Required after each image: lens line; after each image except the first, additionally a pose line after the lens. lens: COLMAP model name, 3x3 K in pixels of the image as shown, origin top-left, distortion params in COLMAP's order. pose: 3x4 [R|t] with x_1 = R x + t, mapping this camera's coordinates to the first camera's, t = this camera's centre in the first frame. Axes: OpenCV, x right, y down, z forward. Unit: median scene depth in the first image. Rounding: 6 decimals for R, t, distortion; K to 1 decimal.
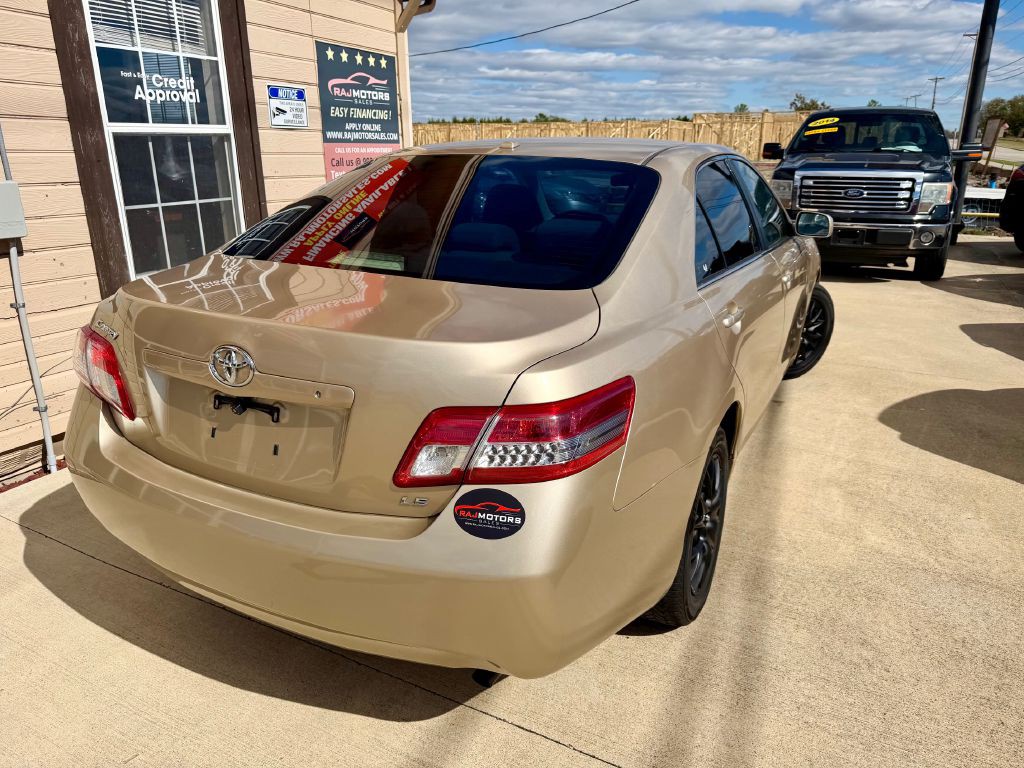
lens RADIAL K [[741.1, 0, 522.4], [0, 741.1, 386.8], [0, 0, 1]] dist [0.017694, -0.010834]
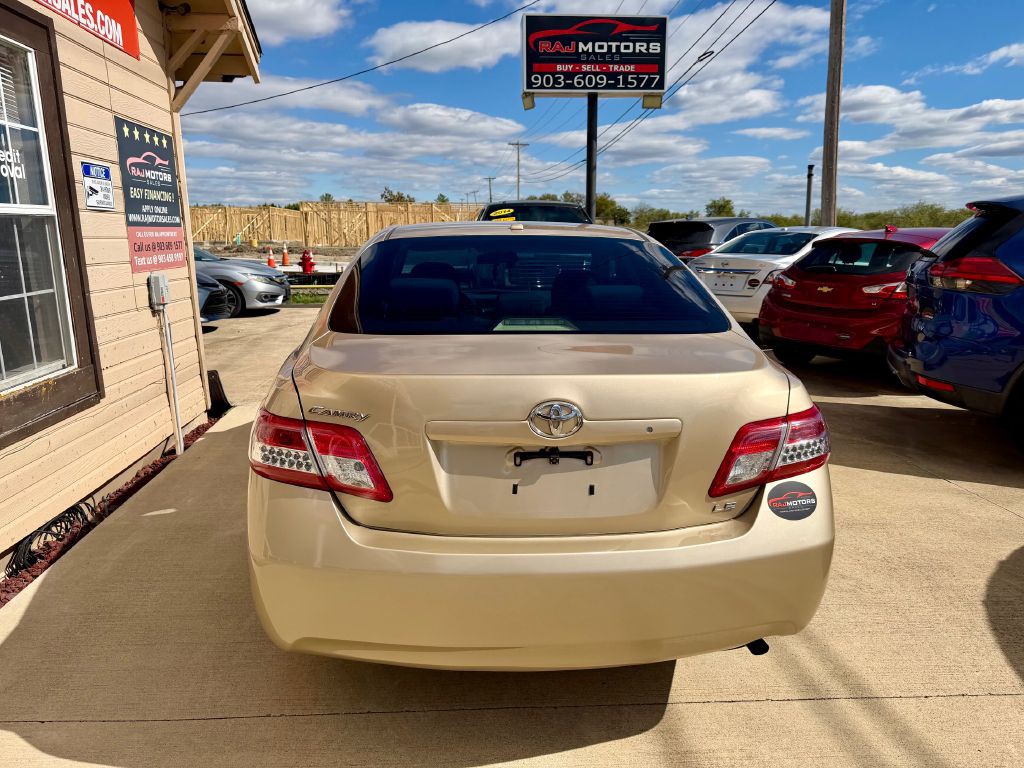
lens RADIAL K [[741.1, 0, 522.4], [0, 741.1, 386.8], [0, 0, 1]] dist [0.017694, -0.010834]
pose [[0.861303, -0.104345, 0.497261, -0.309256], [0.157744, 0.985239, -0.066485, -0.003411], [-0.482984, 0.135703, 0.865050, 0.022402]]
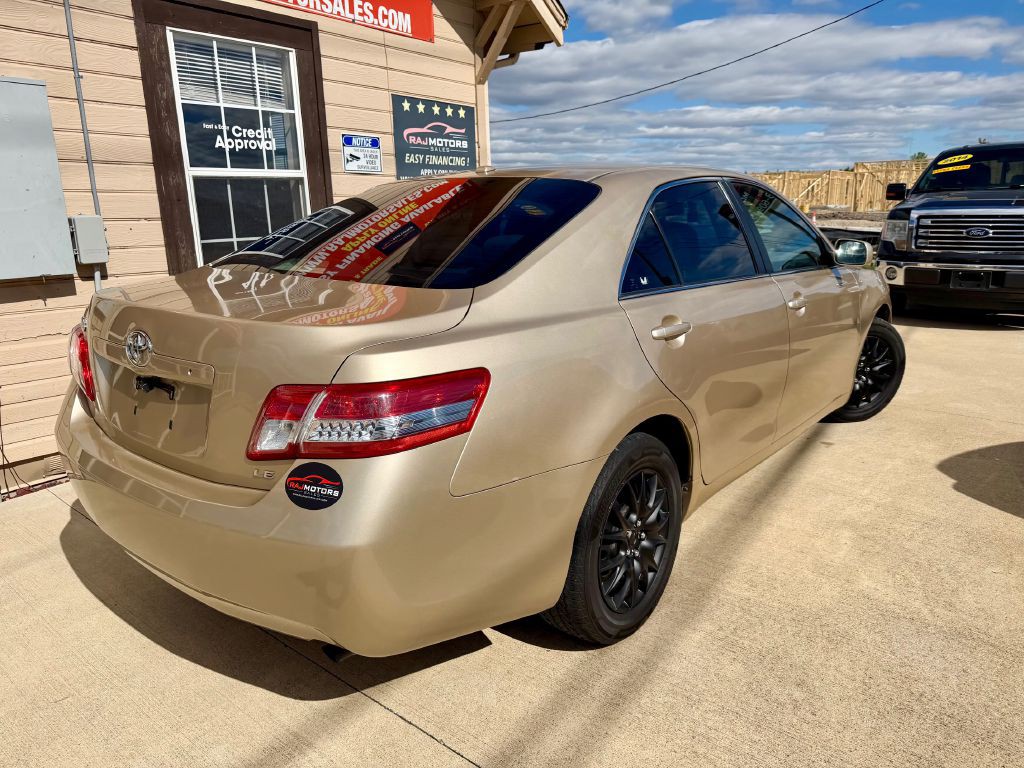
lens RADIAL K [[742.2, 0, 525.6], [0, 742.2, 385.8], [0, 0, 1]] dist [0.028145, -0.014187]
pose [[0.979168, 0.031208, -0.200641, 0.135637], [-0.045878, 0.996569, -0.068886, 0.025692], [0.197803, 0.076656, 0.977240, 0.001543]]
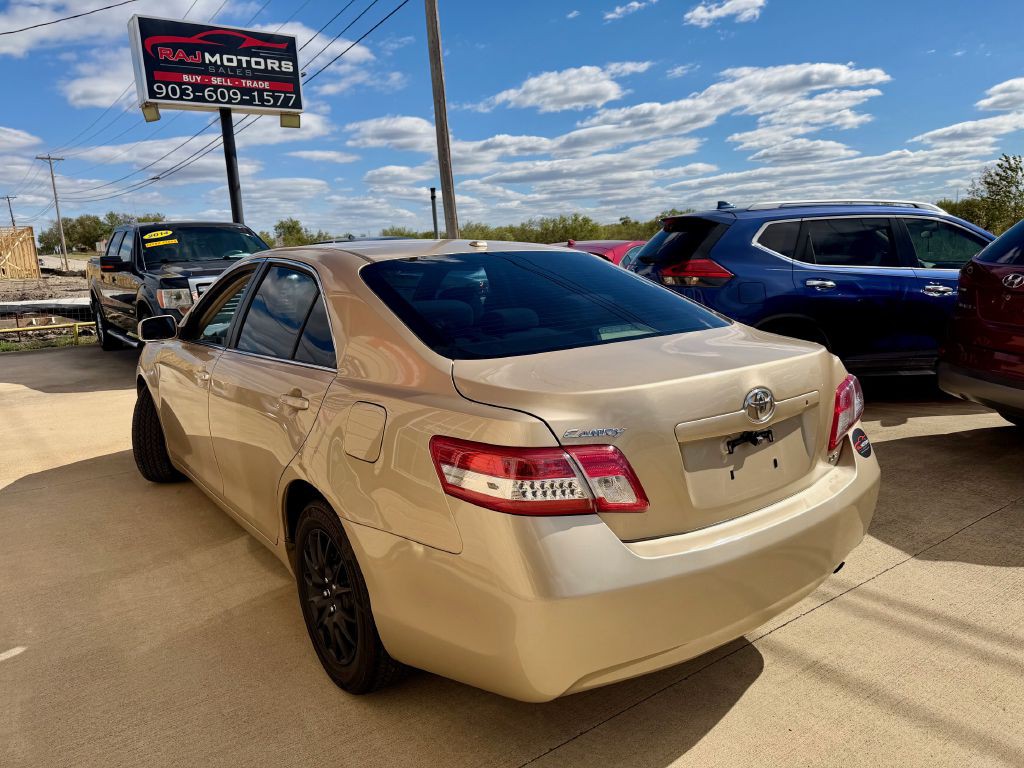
lens RADIAL K [[736.5, 0, 512.0], [0, 736.5, 384.0], [0, 0, 1]] dist [0.051420, -0.066526]
pose [[0.464673, -0.179624, 0.867072, -0.524671], [0.306476, 0.951312, 0.032831, -0.073241], [-0.830754, 0.250481, 0.497099, 0.228801]]
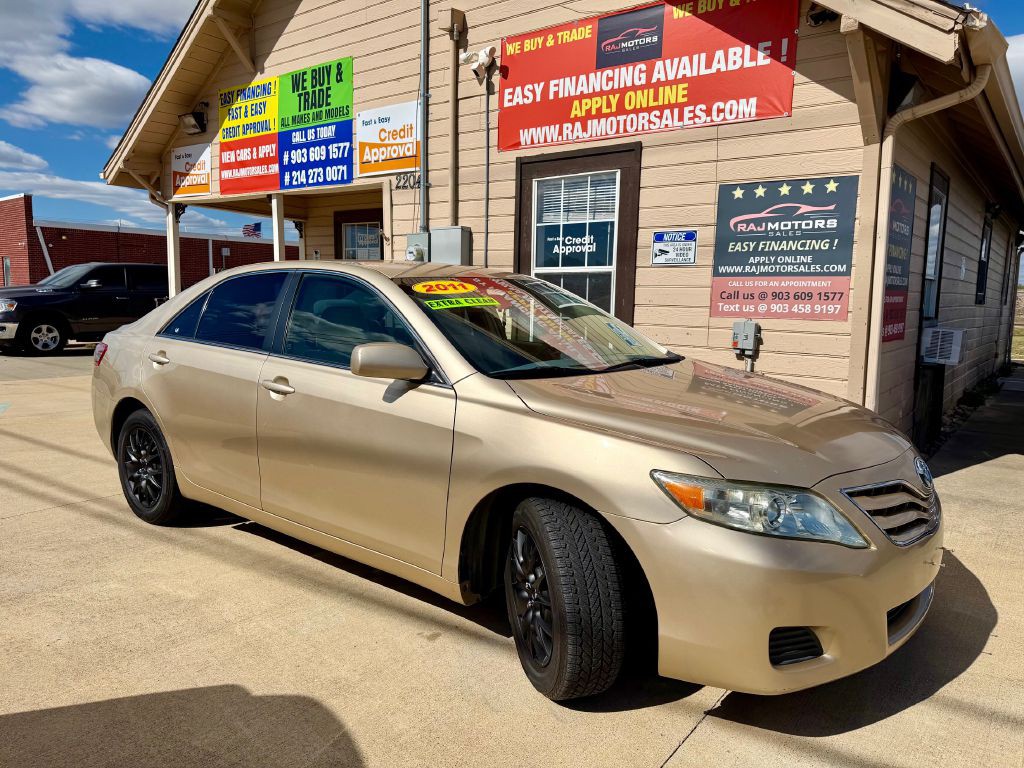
lens RADIAL K [[736.1, 0, 513.1], [0, 736.1, 386.3], [0, 0, 1]] dist [0.068040, -0.082887]
pose [[-0.180295, 0.107290, -0.977744, 0.781182], [-0.320338, 0.933436, 0.161498, -0.251232], [0.929988, 0.342325, -0.133925, 0.889645]]
